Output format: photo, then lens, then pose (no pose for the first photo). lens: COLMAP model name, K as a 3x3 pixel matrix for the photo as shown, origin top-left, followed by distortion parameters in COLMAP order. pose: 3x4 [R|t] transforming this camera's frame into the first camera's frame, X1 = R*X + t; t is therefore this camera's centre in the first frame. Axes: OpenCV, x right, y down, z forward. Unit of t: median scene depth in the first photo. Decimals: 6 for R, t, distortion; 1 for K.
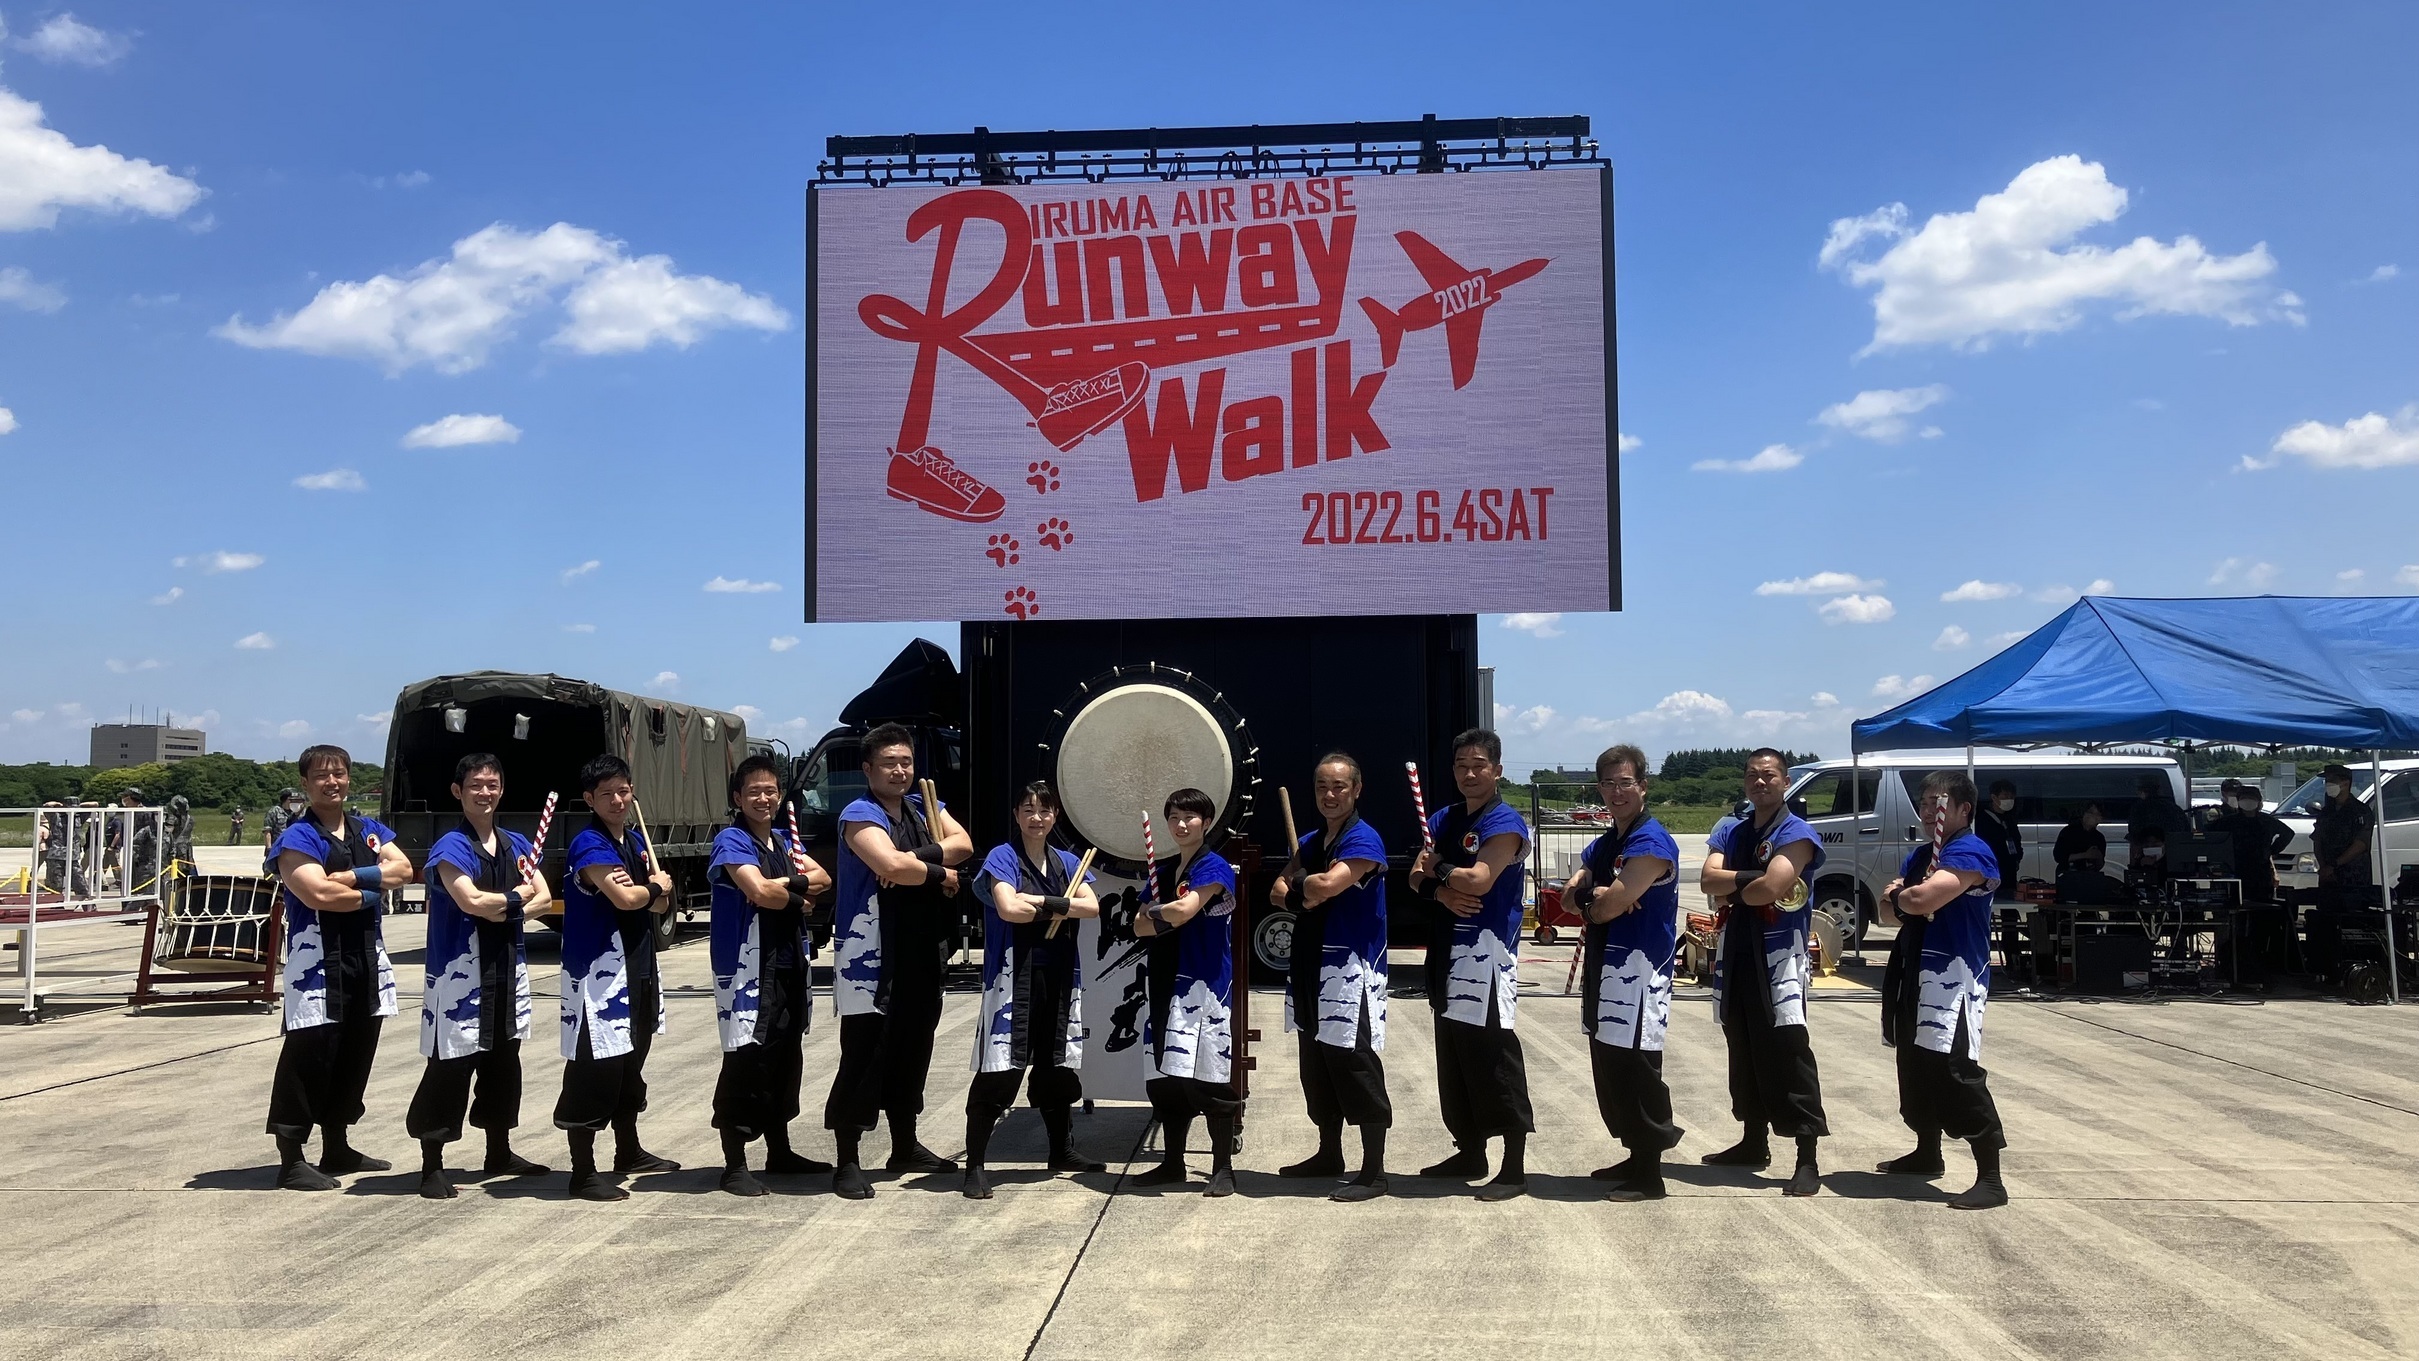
lens RADIAL K [[1981.4, 0, 1206.8], [0, 1981.4, 687.7], [0, 0, 1]] dist [0.016342, 0.001264]
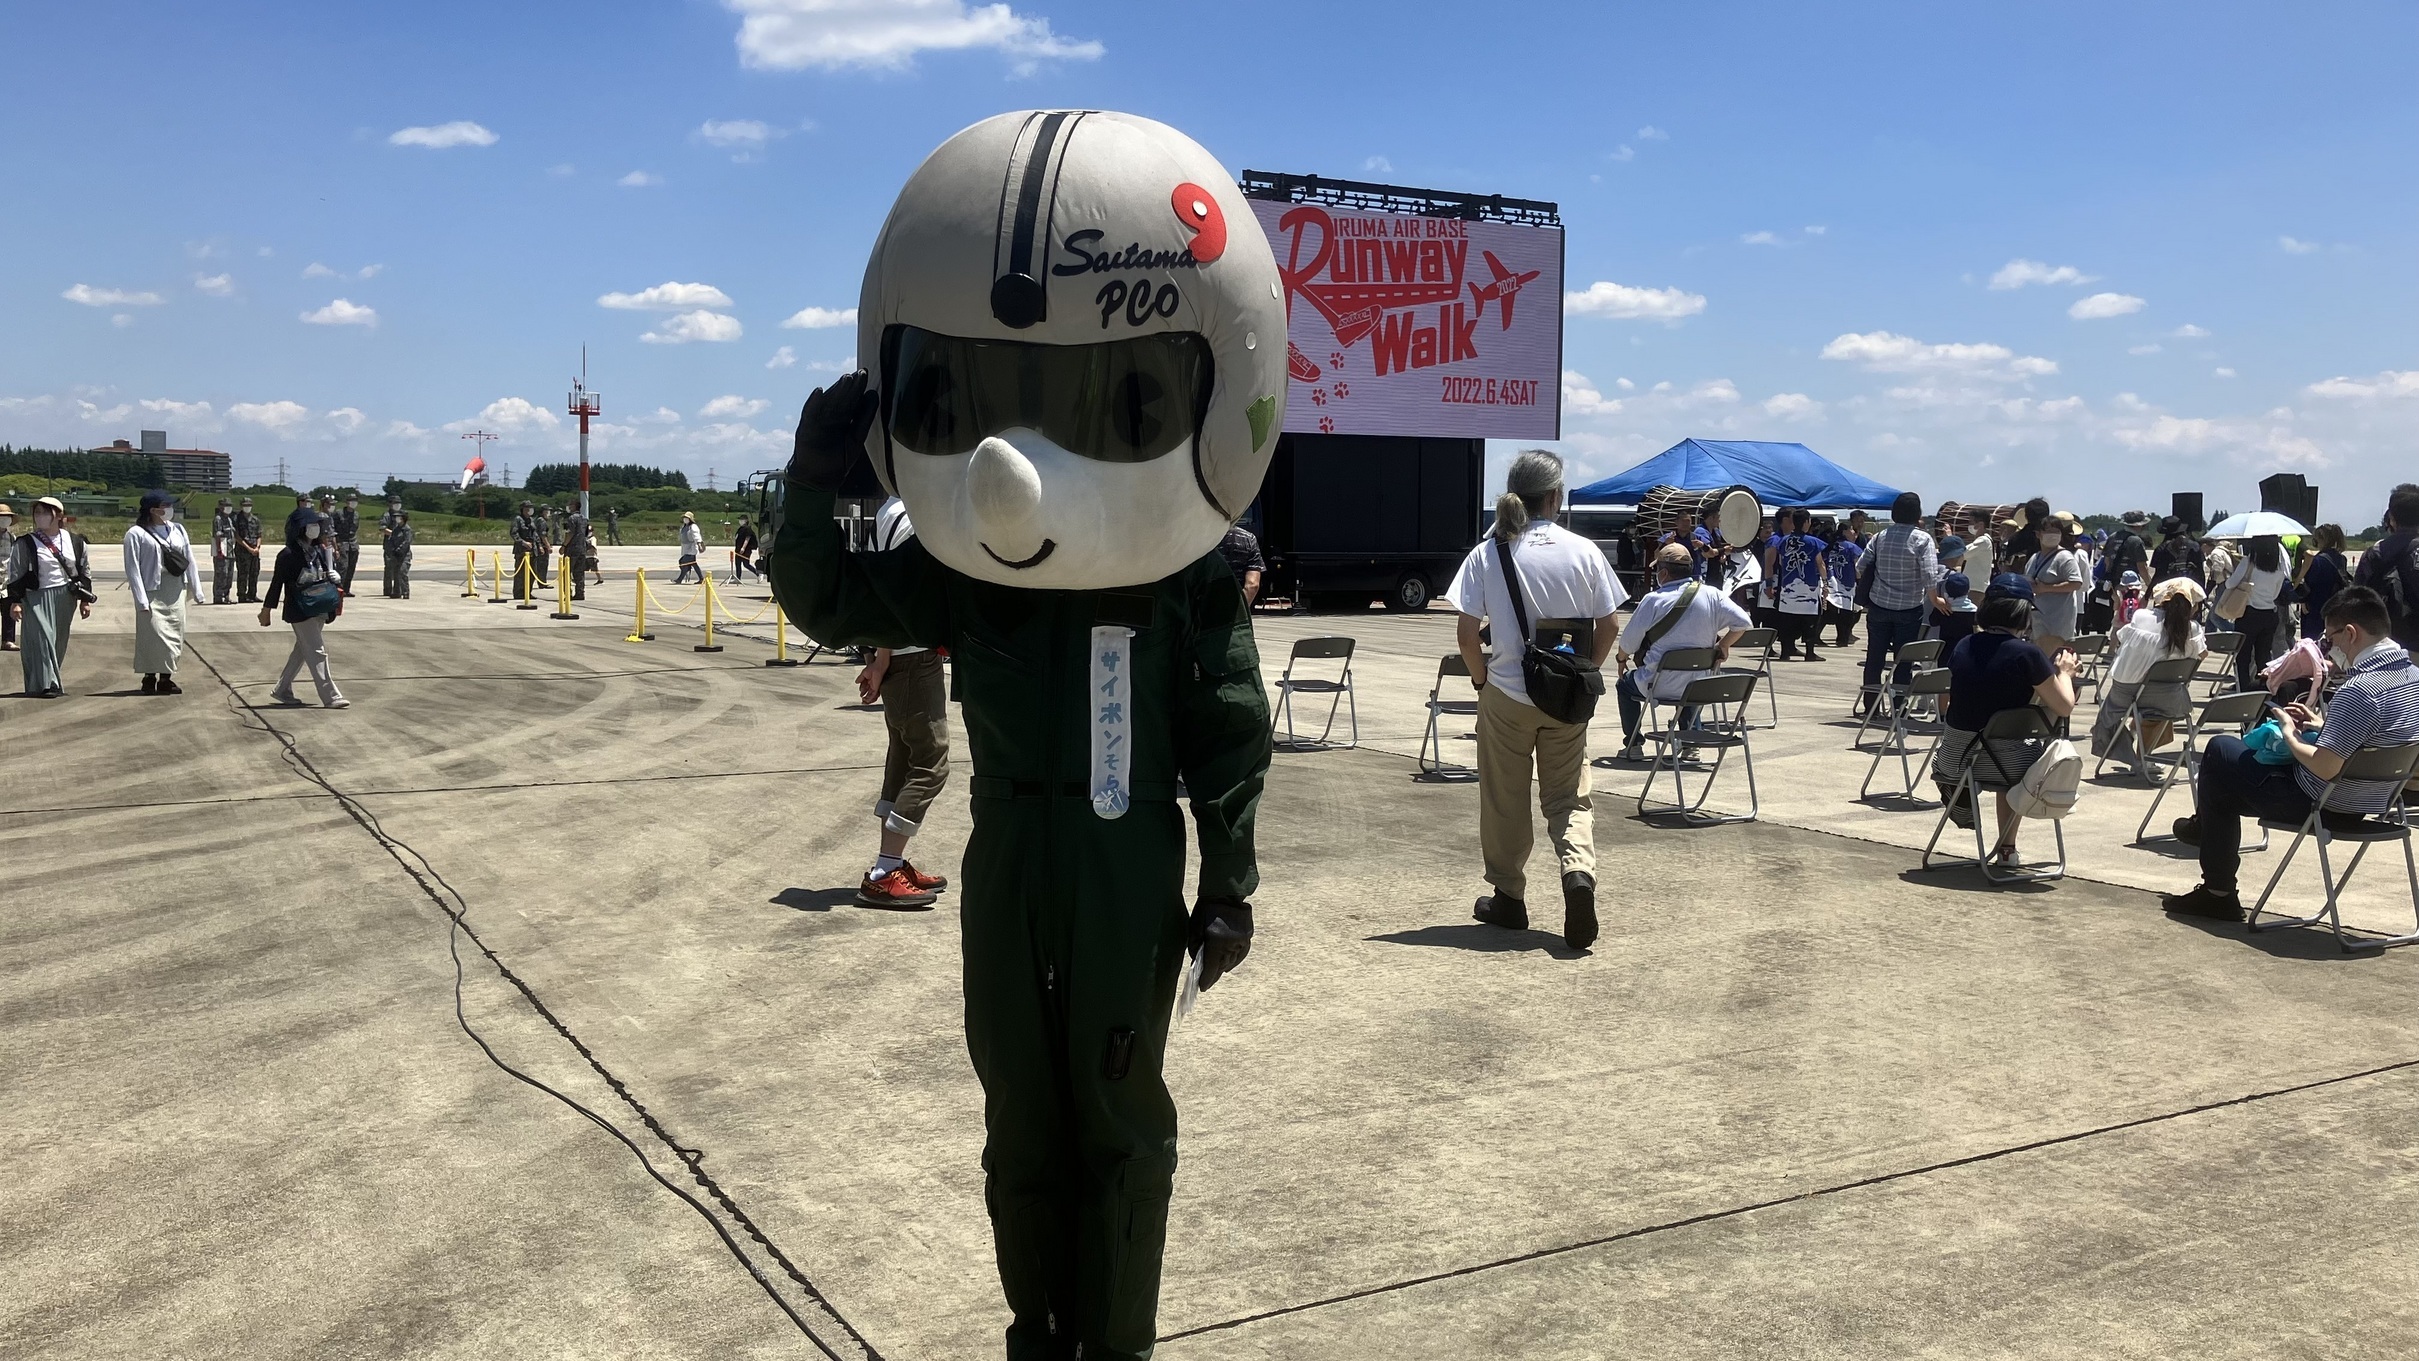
lens RADIAL K [[1981.4, 0, 1212.4], [0, 1981.4, 676.5], [0, 0, 1]] dist [0.016342, 0.001264]
pose [[0.833542, -0.033184, 0.551459, -1.287649], [-0.043147, 0.991235, 0.124865, -0.035653], [-0.550769, -0.127874, 0.824804, -0.602284]]
